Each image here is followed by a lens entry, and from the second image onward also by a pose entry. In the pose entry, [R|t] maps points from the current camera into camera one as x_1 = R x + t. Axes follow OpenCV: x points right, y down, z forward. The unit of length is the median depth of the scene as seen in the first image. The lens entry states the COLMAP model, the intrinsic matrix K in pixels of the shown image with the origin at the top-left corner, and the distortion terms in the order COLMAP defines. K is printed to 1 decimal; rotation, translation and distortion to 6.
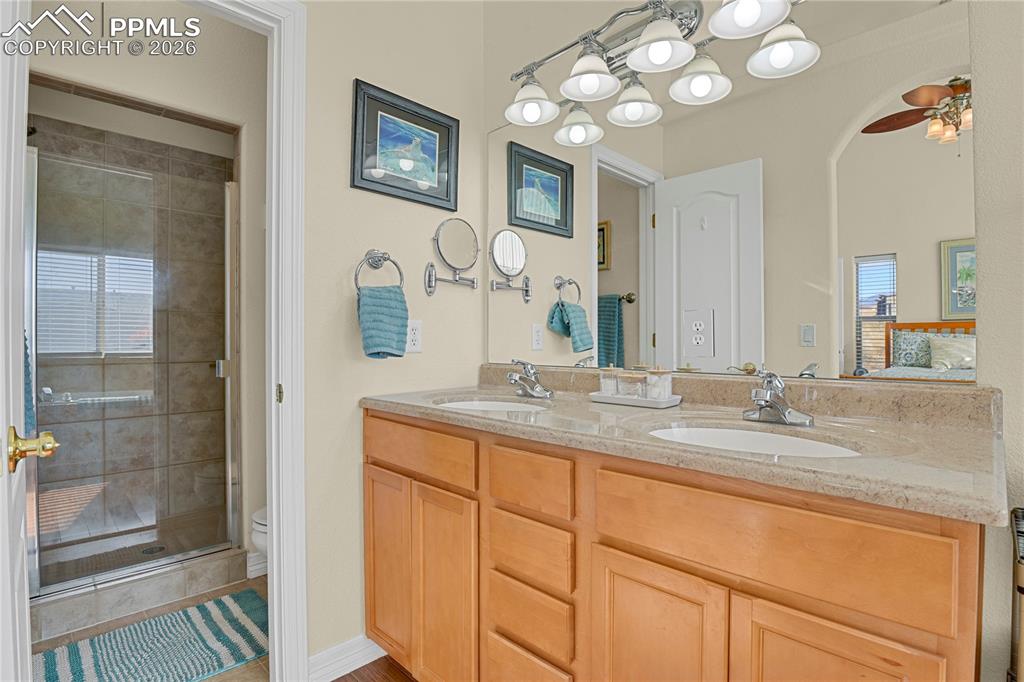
lens RADIAL K [[506.1, 0, 509.0], [0, 506.1, 339.8], [0, 0, 1]] dist [-0.008205, -0.007219]
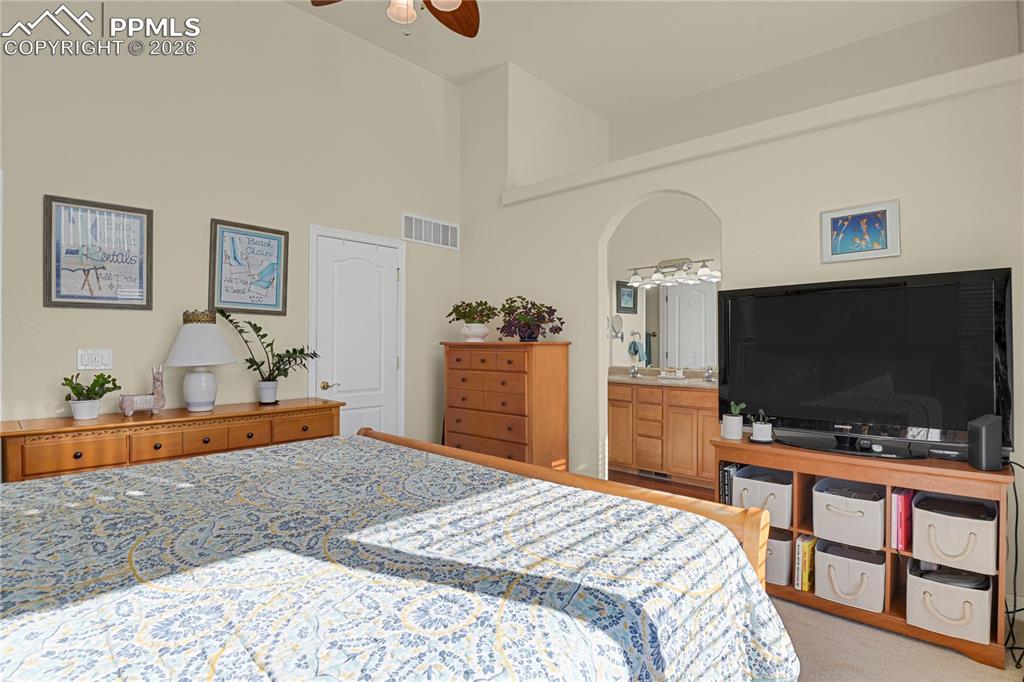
lens RADIAL K [[506.1, 0, 515.0], [0, 506.1, 340.3], [0, 0, 1]] dist [-0.008205, -0.007219]
pose [[0.998701, 0.002335, 0.050899, -0.608640], [-0.002483, 0.999993, 0.002846, -0.085166], [-0.050892, -0.002969, 0.998700, -1.458514]]
